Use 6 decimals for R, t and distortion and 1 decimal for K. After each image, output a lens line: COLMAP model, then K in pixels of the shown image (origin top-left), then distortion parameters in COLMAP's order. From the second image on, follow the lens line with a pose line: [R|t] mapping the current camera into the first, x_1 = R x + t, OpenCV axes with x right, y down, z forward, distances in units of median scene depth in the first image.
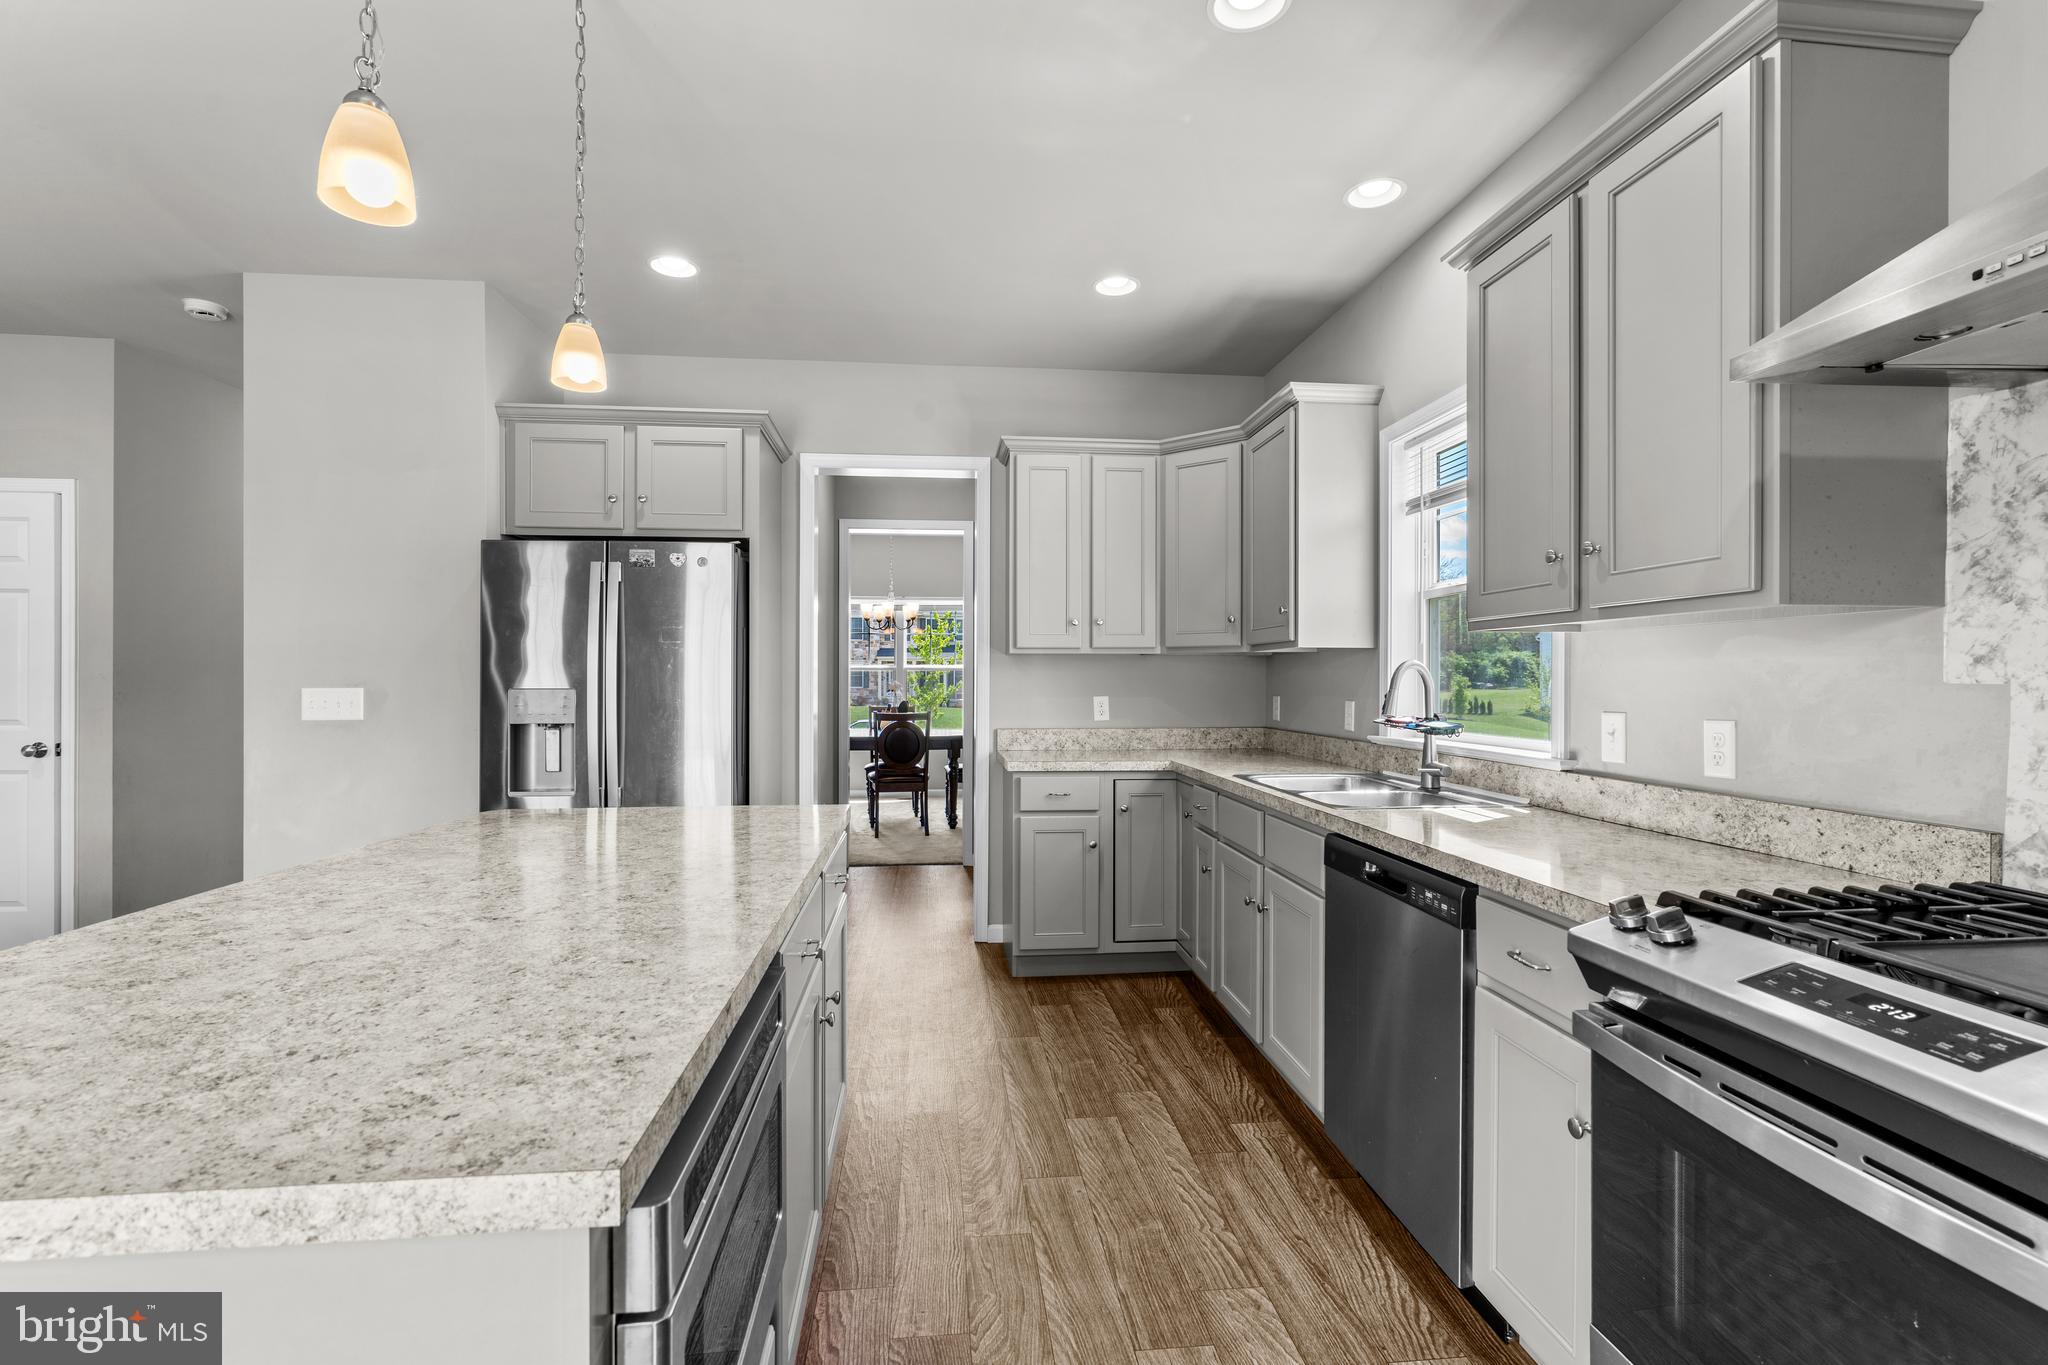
lens RADIAL K [[928.1, 0, 1038.3], [0, 928.1, 687.3], [0, 0, 1]] dist [-0.001079, 0.011029]
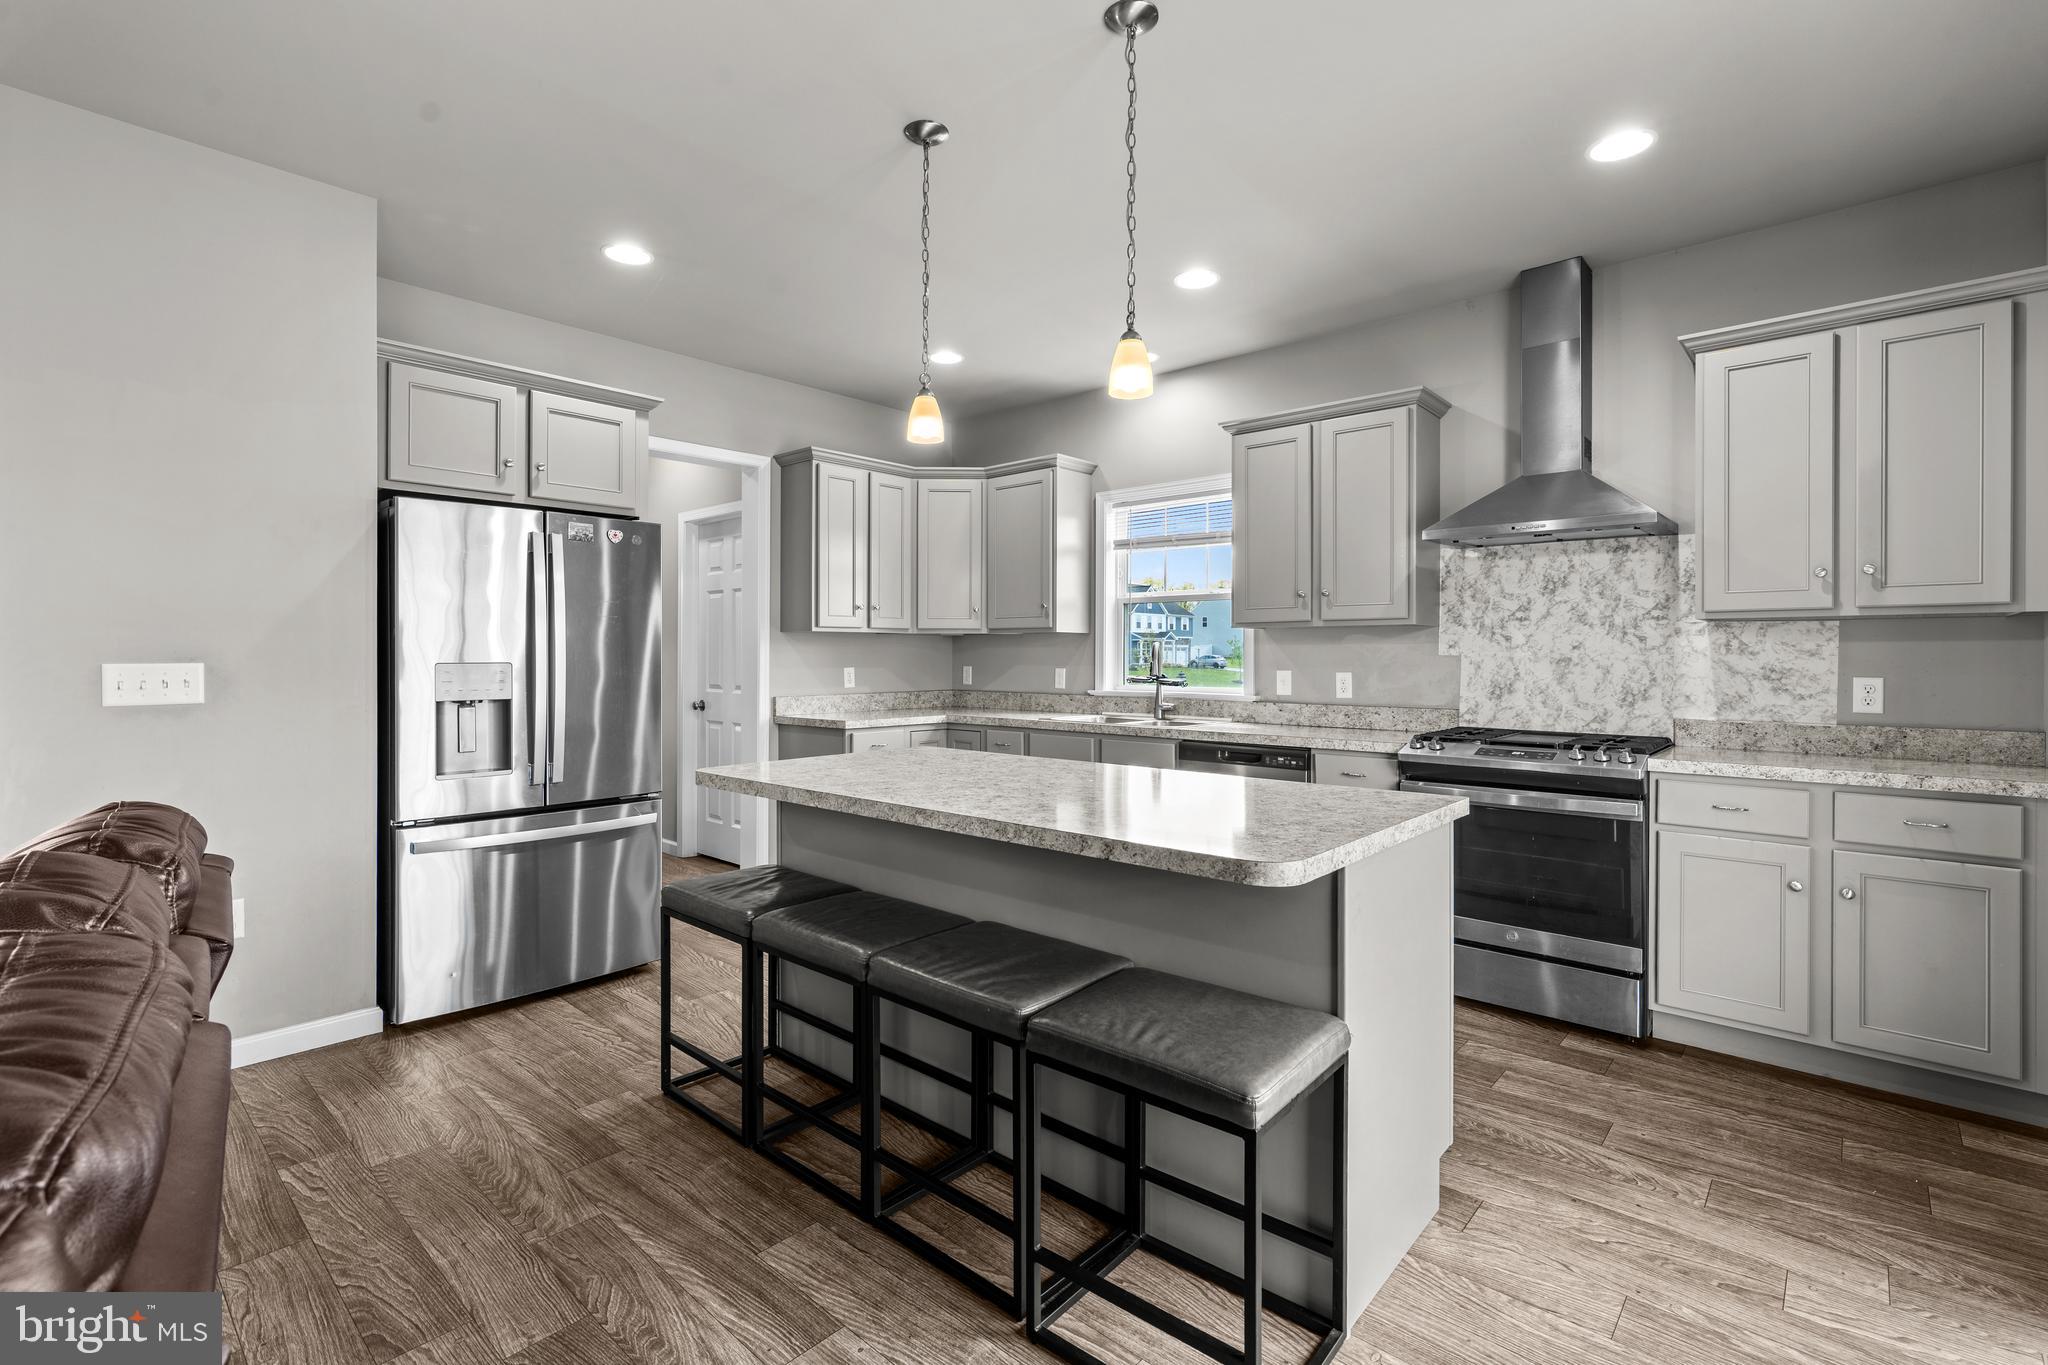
lens RADIAL K [[928.1, 0, 1038.3], [0, 928.1, 687.3], [0, 0, 1]] dist [-0.001079, 0.011029]
pose [[0.742254, -0.023659, 0.669700, -0.654803], [0.005185, 0.999549, 0.029565, 0.001163], [-0.670098, -0.018473, 0.742043, -0.076466]]
